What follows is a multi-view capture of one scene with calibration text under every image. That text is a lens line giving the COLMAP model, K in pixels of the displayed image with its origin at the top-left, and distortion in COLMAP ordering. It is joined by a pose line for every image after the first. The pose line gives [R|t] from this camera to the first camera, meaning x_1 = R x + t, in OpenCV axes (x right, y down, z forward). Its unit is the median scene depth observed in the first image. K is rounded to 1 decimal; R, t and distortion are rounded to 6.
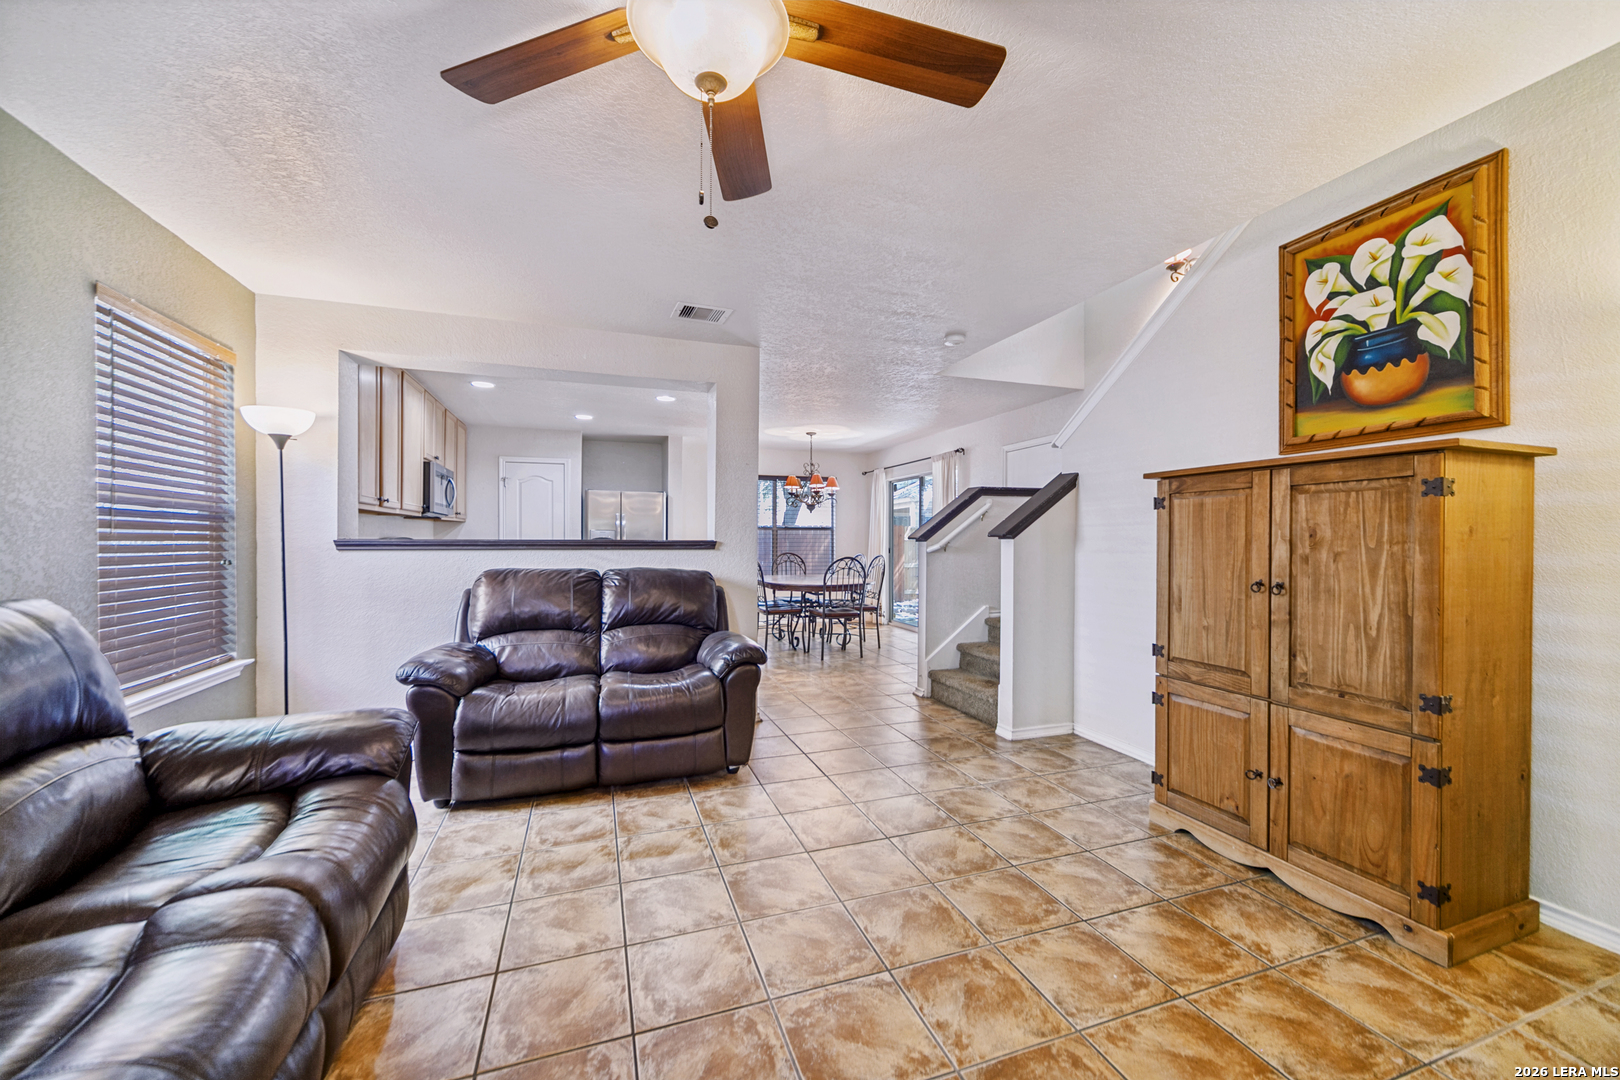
lens RADIAL K [[614.9, 0, 803.9], [0, 614.9, 539.6], [0, 0, 1]] dist [0.000362, -0.000097]
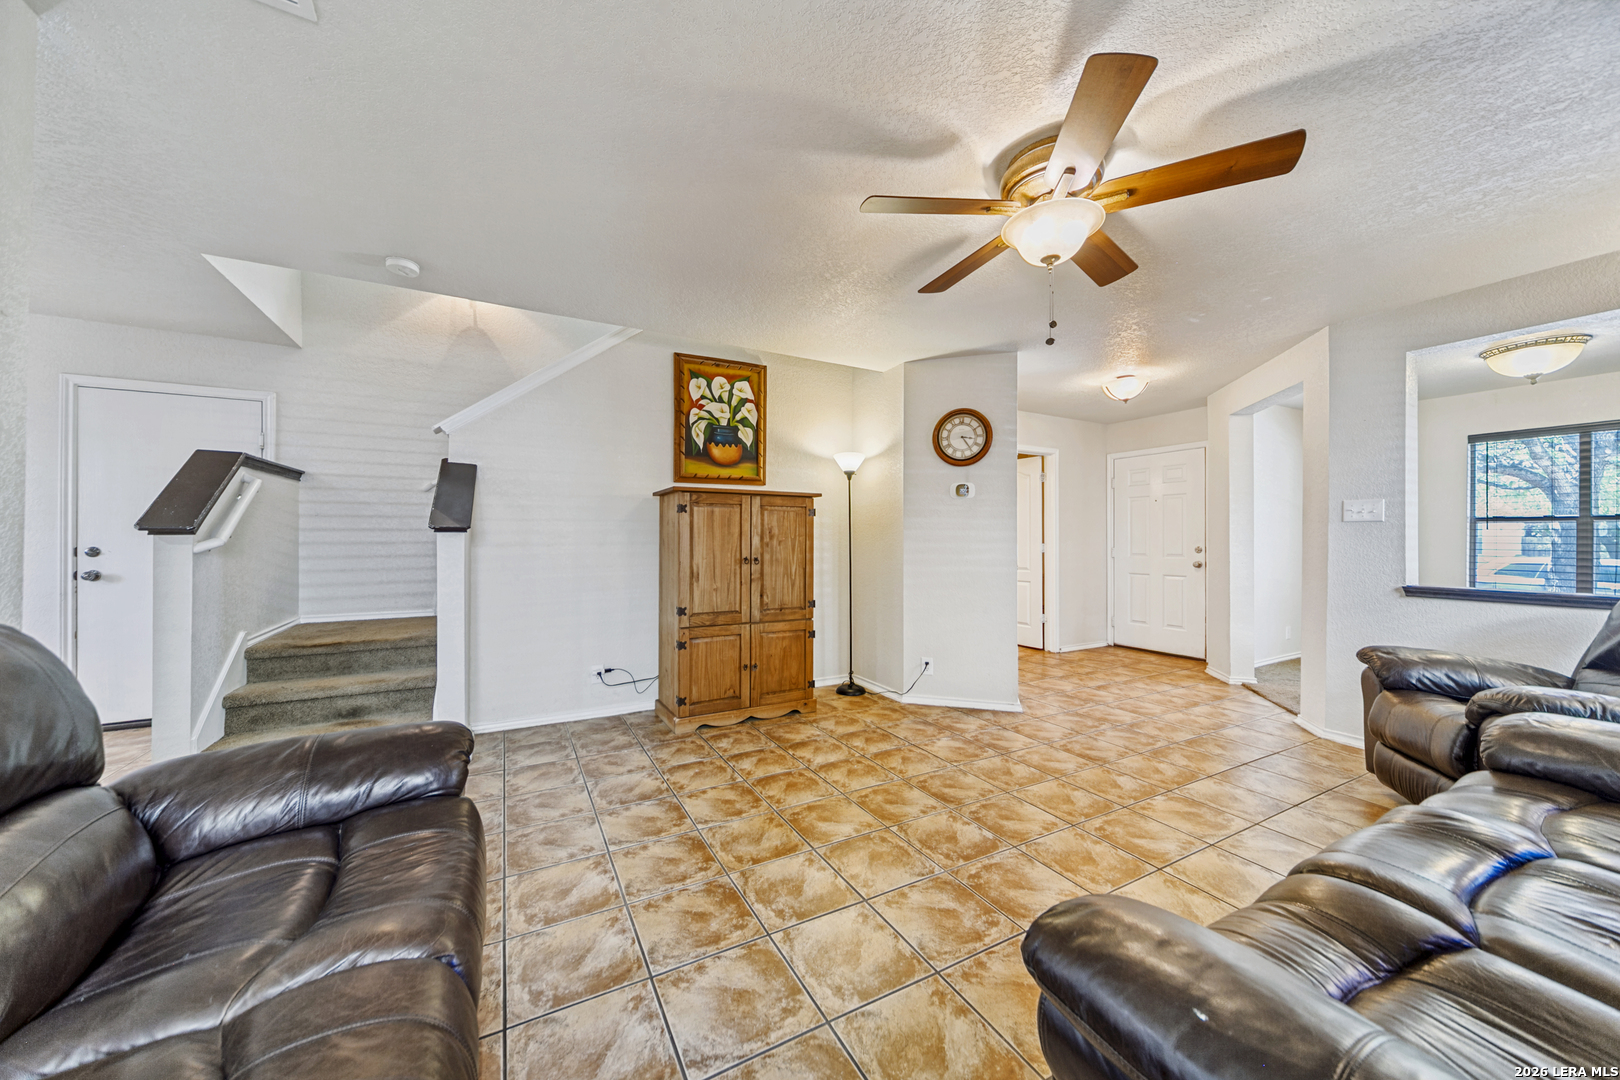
lens RADIAL K [[561.6, 0, 806.4], [0, 561.6, 537.5], [0, 0, 1]] dist [0.000678, -0.000001]
pose [[-0.157106, 0.002005, 0.987580, -0.803510], [-0.000960, 0.999997, -0.002183, 0.011656], [-0.987581, -0.001291, -0.157104, 0.980102]]
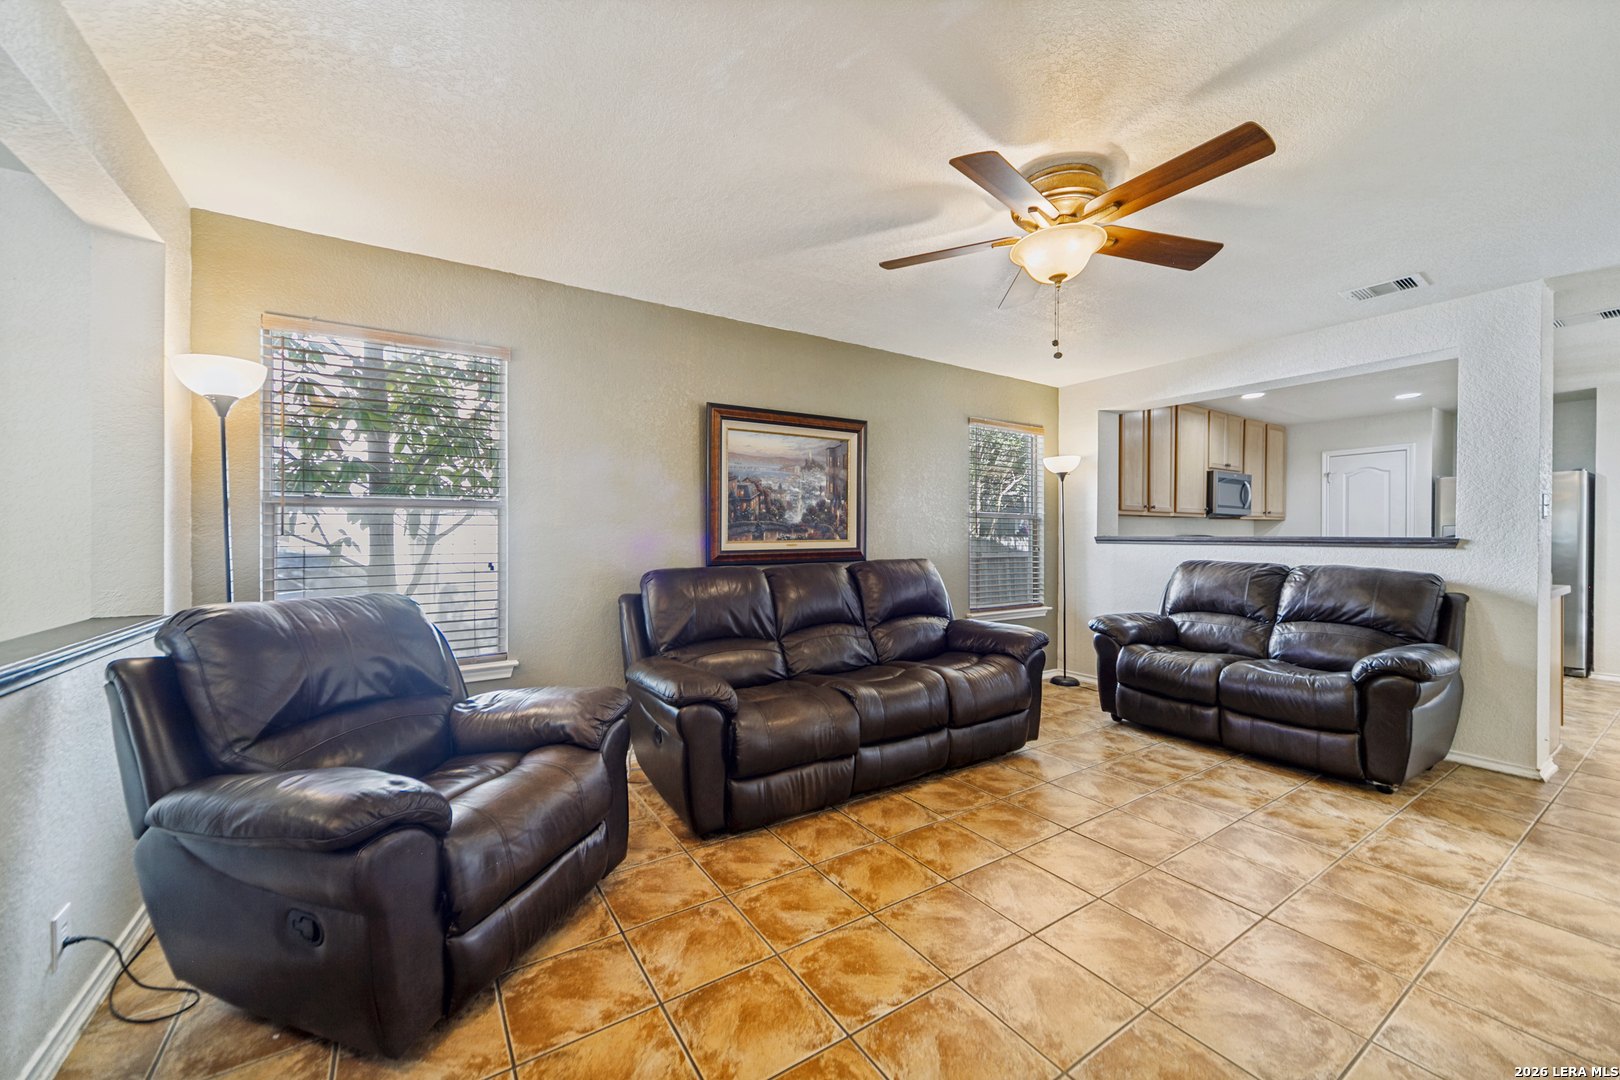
lens RADIAL K [[620.5, 0, 812.2], [0, 620.5, 537.0], [0, 0, 1]] dist [-0.002946, -0.000122]
pose [[0.245168, 0.000930, -0.969480, 0.726921], [-0.002368, 0.999997, 0.000361, 0.003186], [0.969478, 0.002207, 0.245169, -0.061763]]
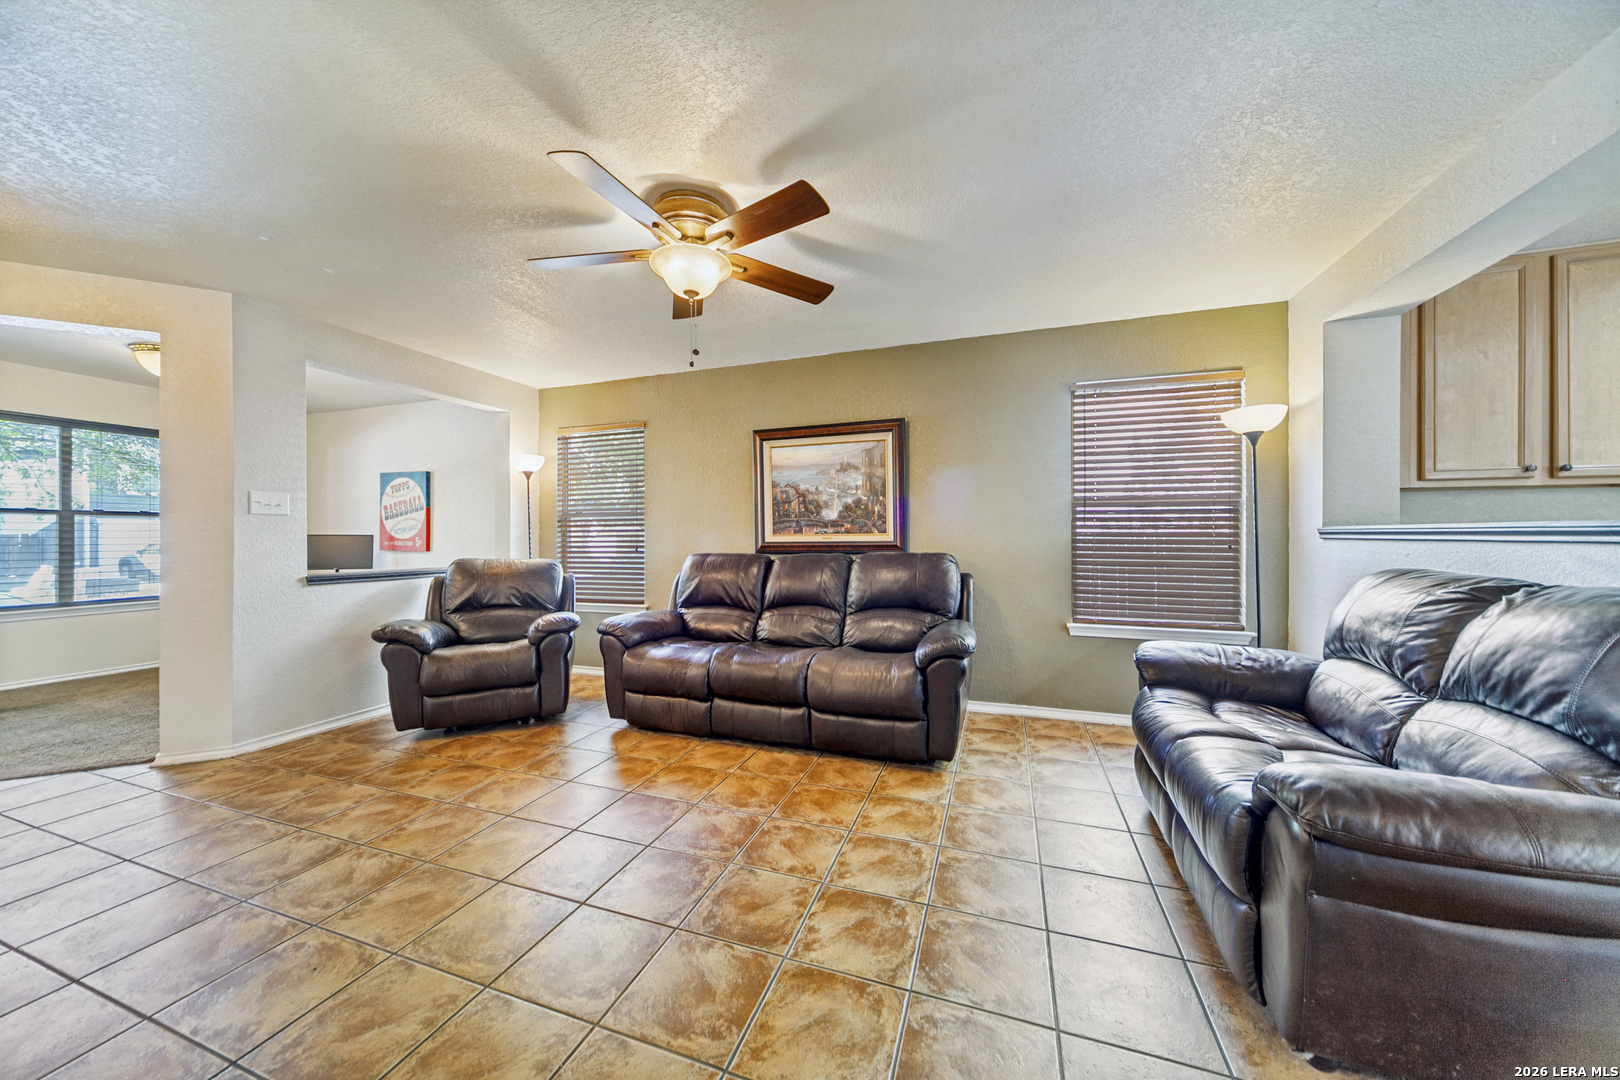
lens RADIAL K [[561.6, 0, 806.4], [0, 561.6, 537.5], [0, 0, 1]] dist [0.000678, -0.000001]
pose [[-0.624244, 0.001760, -0.781227, 0.528520], [-0.000990, 0.999995, 0.003044, 0.017521], [0.781229, 0.002673, -0.624239, 1.243688]]
